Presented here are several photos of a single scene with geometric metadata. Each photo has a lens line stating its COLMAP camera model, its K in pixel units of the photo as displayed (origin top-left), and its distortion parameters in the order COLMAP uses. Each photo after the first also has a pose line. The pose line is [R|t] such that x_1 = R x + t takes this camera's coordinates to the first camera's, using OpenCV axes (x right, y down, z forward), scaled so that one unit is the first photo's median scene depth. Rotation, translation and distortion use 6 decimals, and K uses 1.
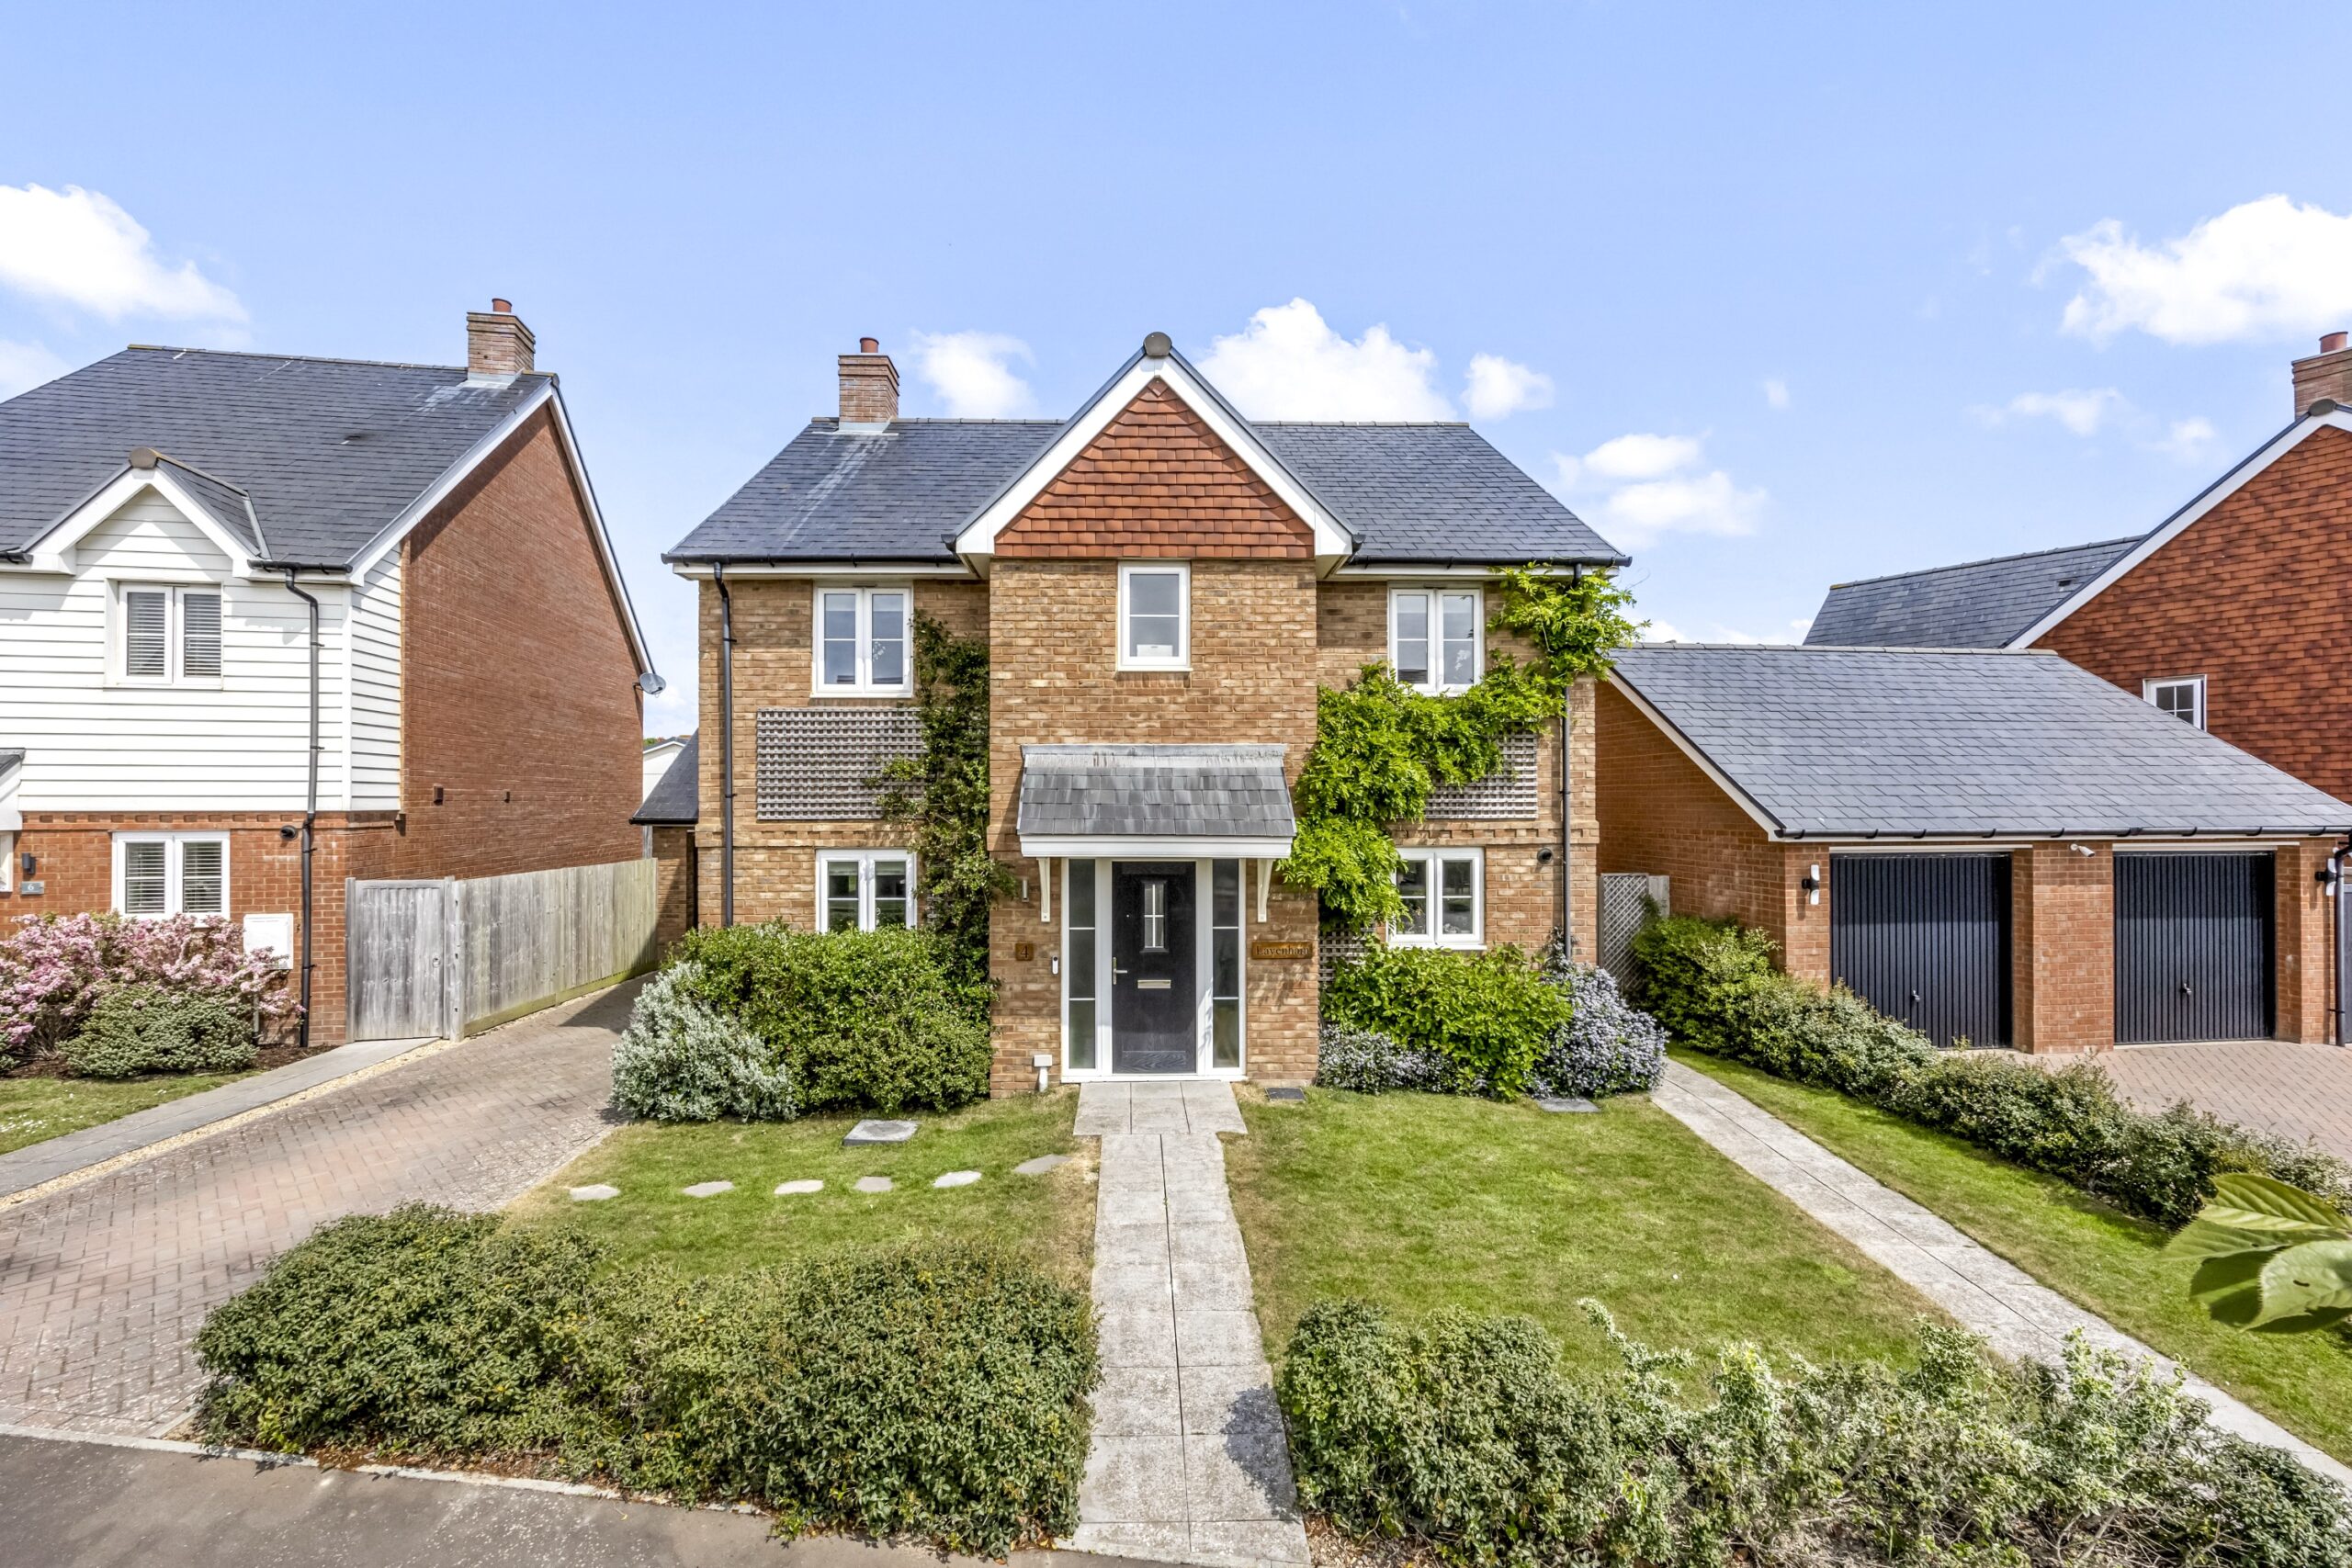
lens RADIAL K [[934.0, 0, 1176.0], [0, 934.0, 784.0], [0, 0, 1]] dist [-0.000971, 0.000088]
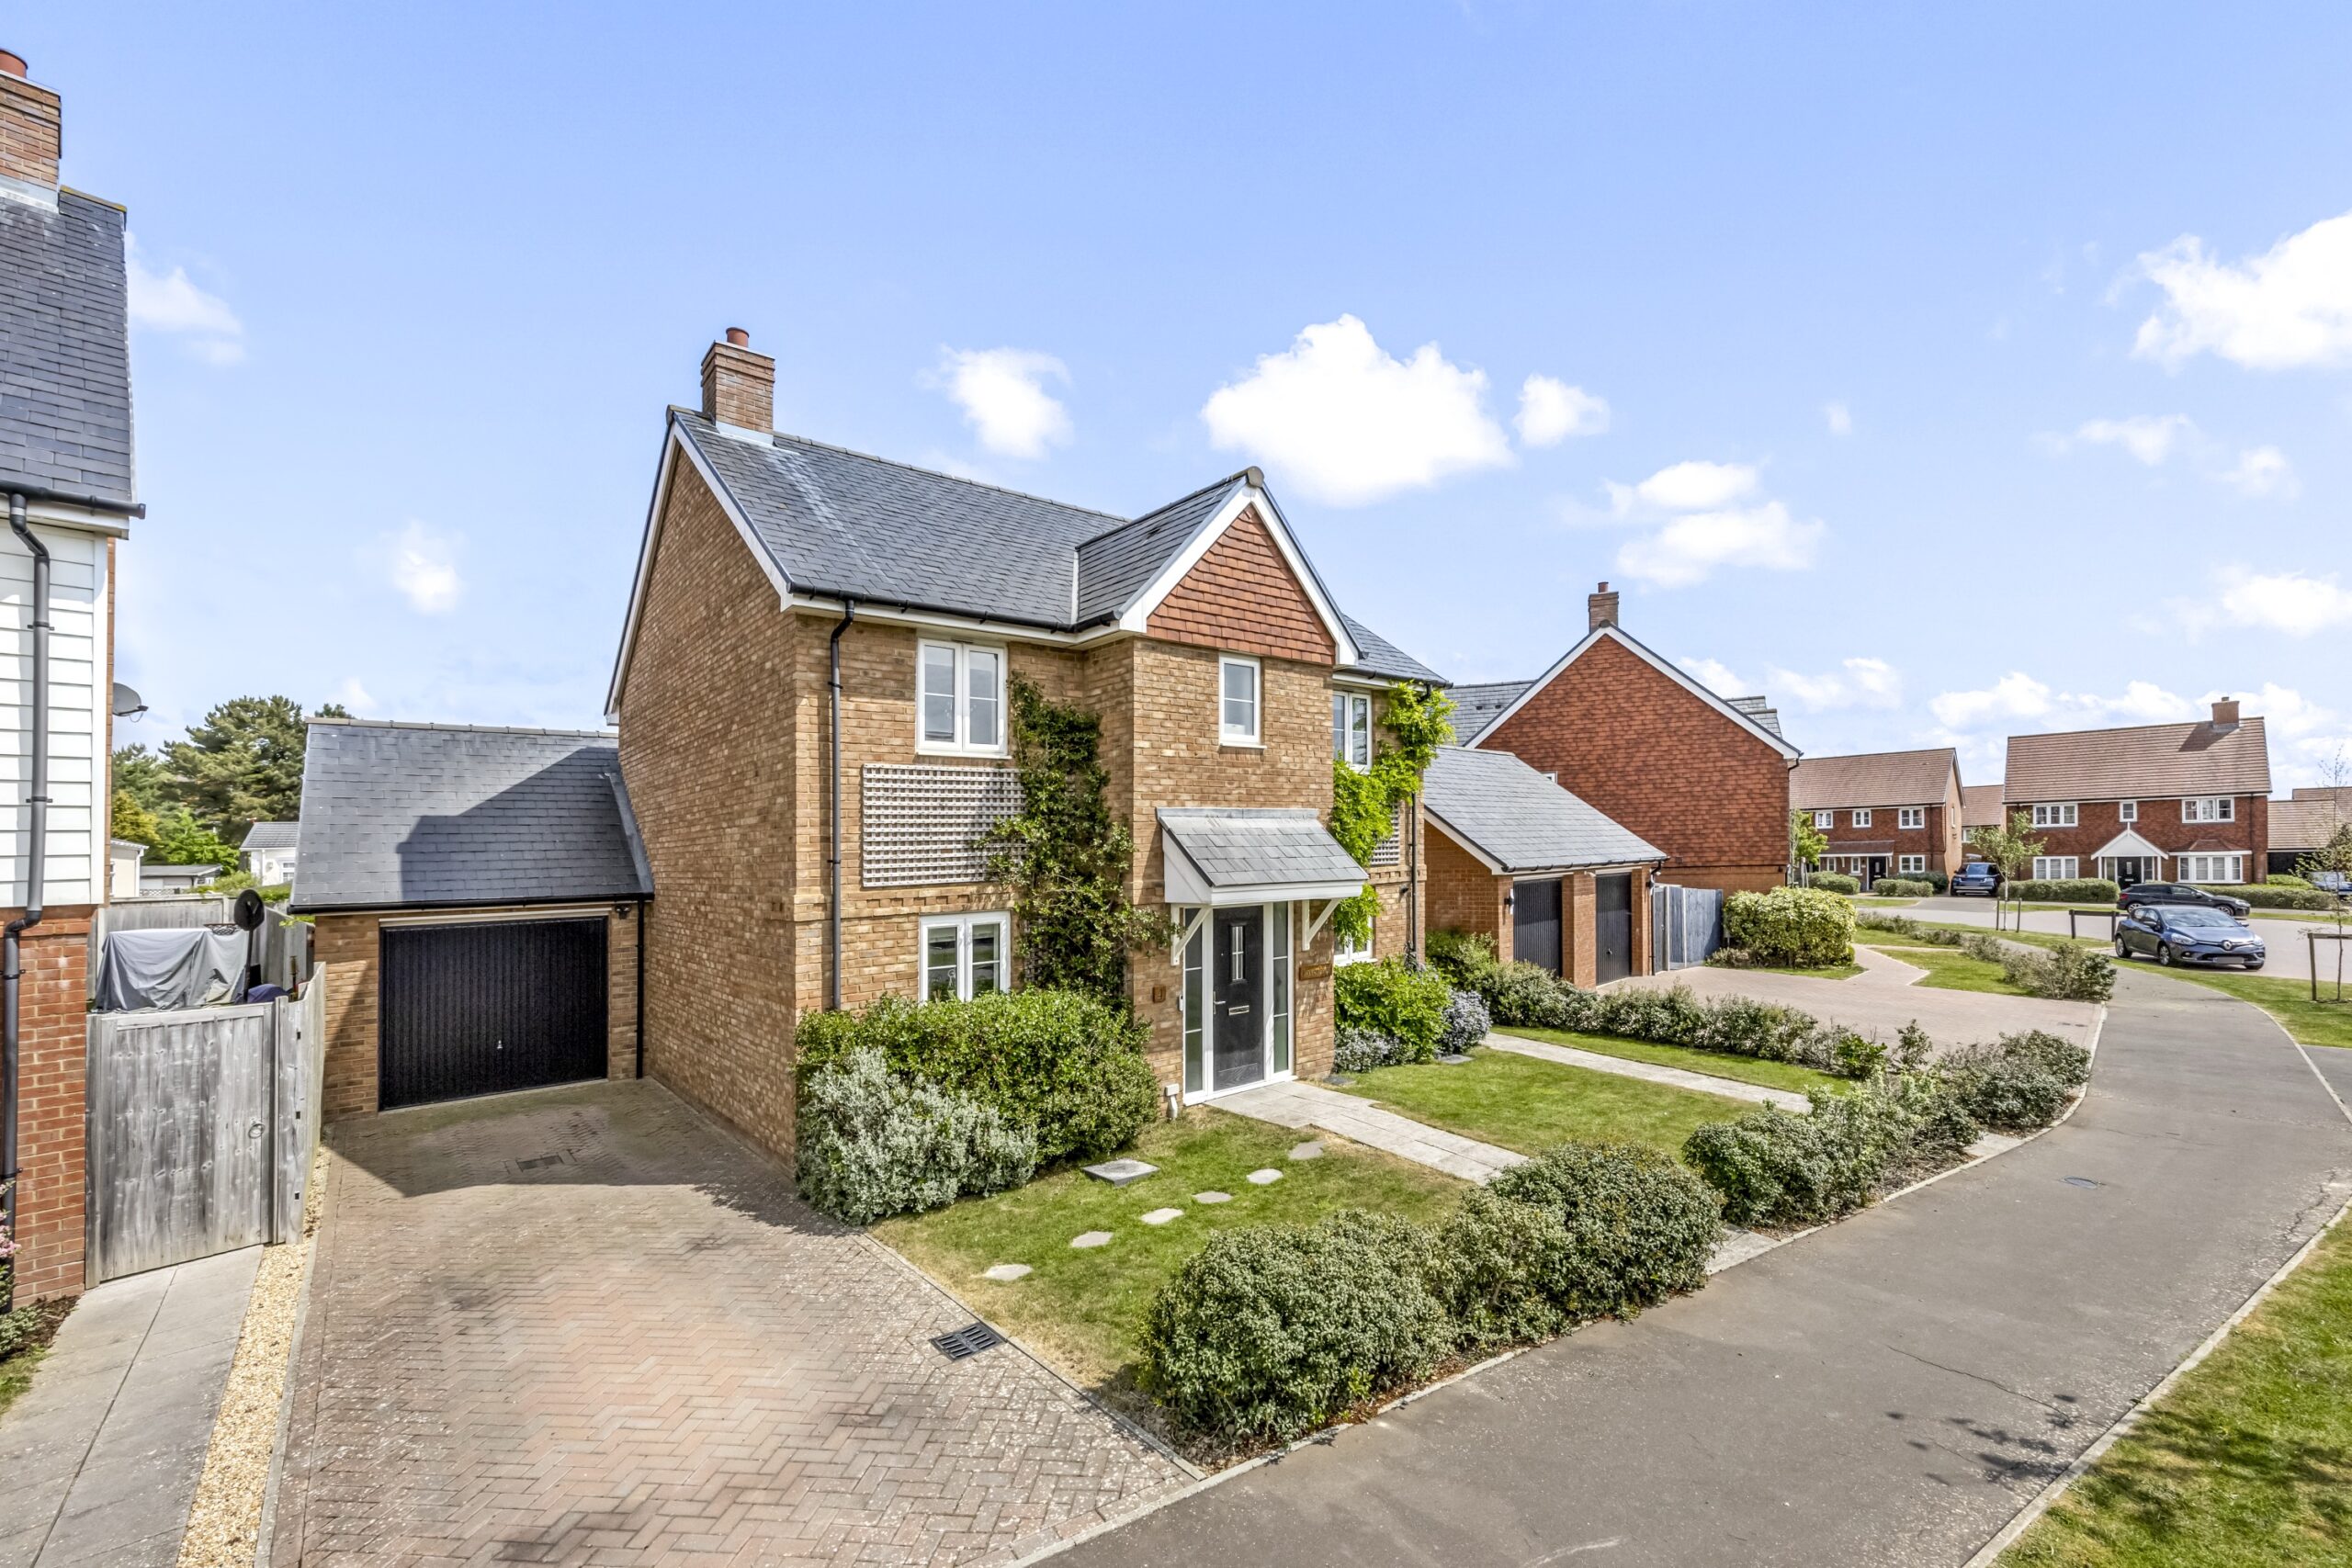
lens RADIAL K [[967.3, 0, 1176.3], [0, 967.3, 843.0], [0, 0, 1]] dist [-0.000539, 0.000086]
pose [[0.785769, -0.013230, 0.618378, -0.789882], [0.014530, 0.999890, 0.002929, -0.002871], [-0.618349, 0.006683, 0.785875, 0.076880]]
